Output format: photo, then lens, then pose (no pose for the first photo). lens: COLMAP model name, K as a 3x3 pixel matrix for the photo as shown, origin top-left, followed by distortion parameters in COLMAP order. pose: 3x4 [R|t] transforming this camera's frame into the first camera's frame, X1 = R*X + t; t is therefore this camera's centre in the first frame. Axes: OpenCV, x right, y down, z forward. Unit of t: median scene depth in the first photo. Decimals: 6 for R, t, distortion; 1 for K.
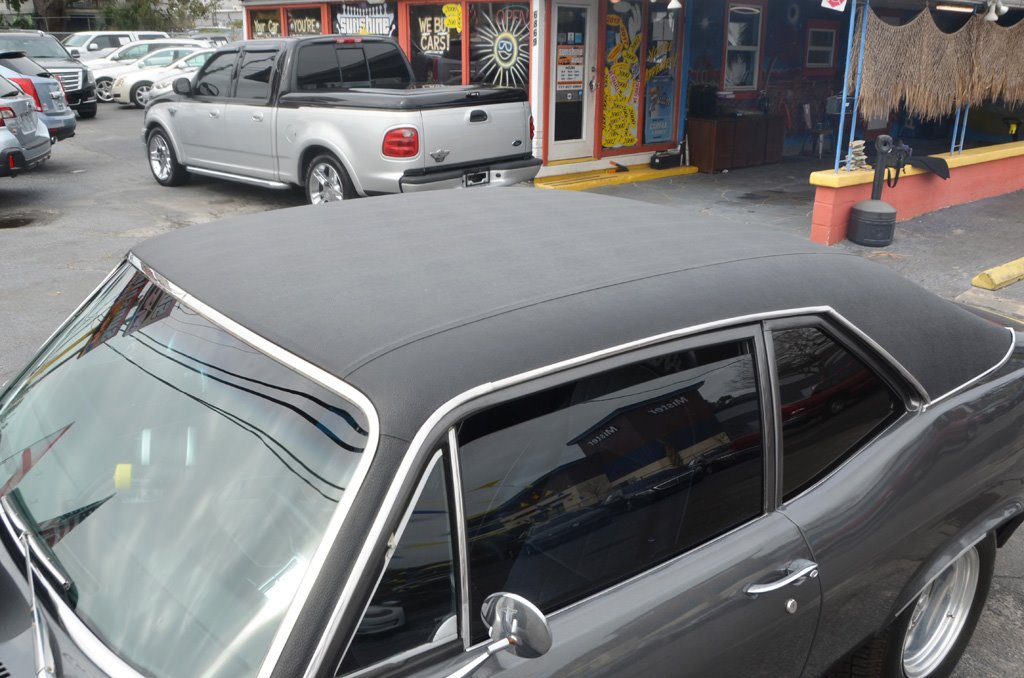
lens RADIAL K [[904.1, 0, 512.0], [0, 904.1, 339.0], [0, 0, 1]] dist [-0.164995, 0.175242]
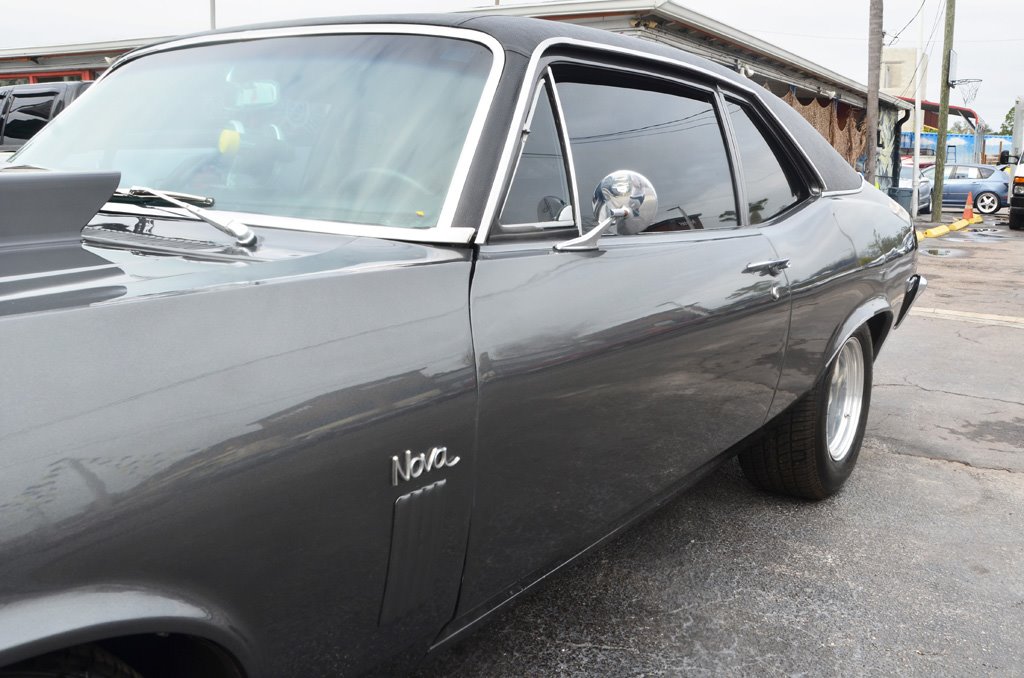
lens RADIAL K [[934.7, 0, 569.0], [0, 934.7, 325.3], [0, 0, 1]] dist [-0.160952, 0.181371]
pose [[0.947068, -0.049333, 0.317221, -0.055924], [0.095447, 0.986709, -0.131509, 0.075419], [-0.306517, 0.154826, 0.939189, -0.016808]]
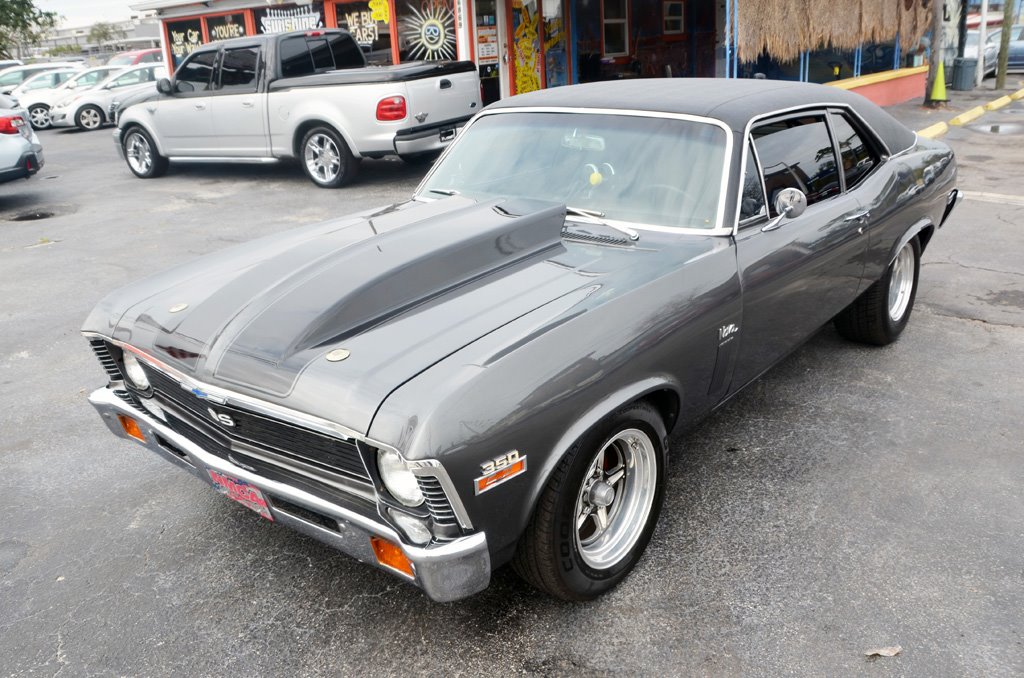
lens RADIAL K [[884.1, 0, 502.2], [0, 884.1, 352.8], [0, 0, 1]] dist [-0.173670, 0.115682]
pose [[0.980450, -0.125182, 0.151815, -0.142434], [0.121301, 0.992013, 0.034596, 0.065056], [-0.154933, -0.015505, 0.987803, -0.151266]]
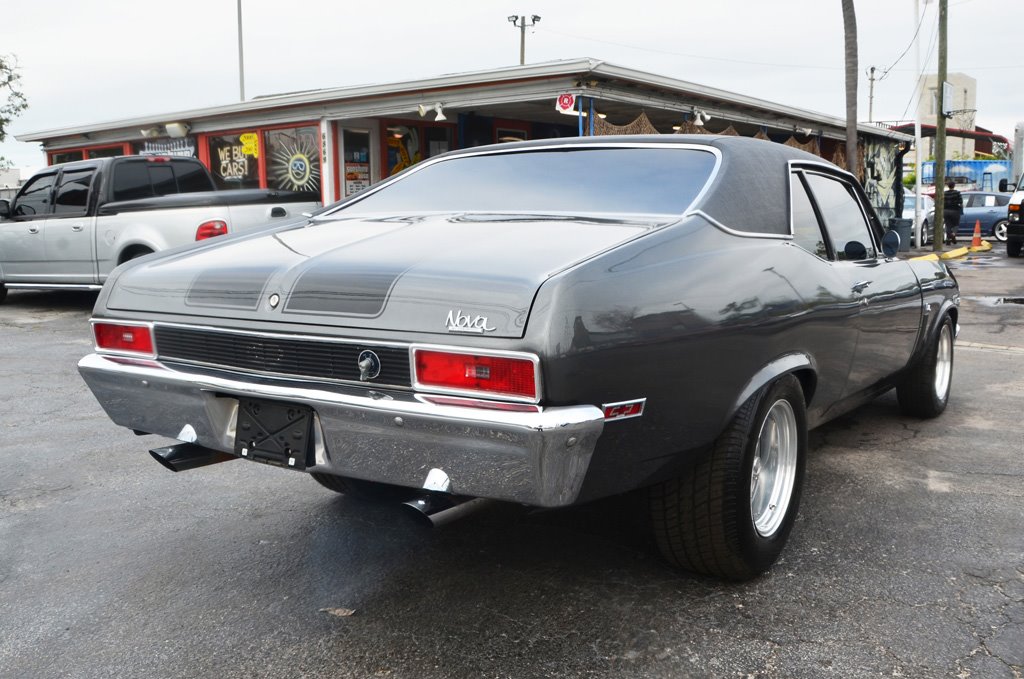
lens RADIAL K [[953.0, 0, 512.1], [0, 953.0, 361.5], [0, 0, 1]] dist [-0.168542, 0.087794]
pose [[0.976826, -0.064887, 0.203961, -0.001792], [0.096598, 0.984019, -0.149583, 0.115254], [-0.190995, 0.165819, 0.967484, -0.154108]]
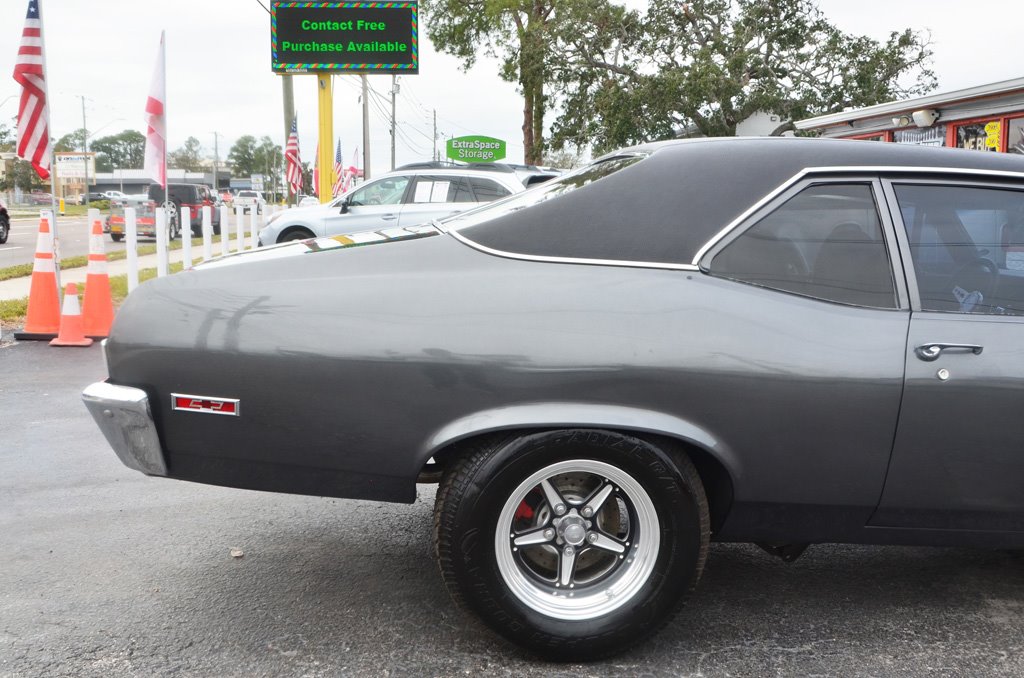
lens RADIAL K [[1090.9, 0, 528.0], [0, 1090.9, 366.3], [0, 0, 1]] dist [-0.119525, 0.148960]
pose [[0.796087, 0.082672, -0.599509, 0.249076], [-0.191126, 0.974271, -0.119444, 0.105749], [0.574210, 0.209670, 0.791405, -0.125940]]
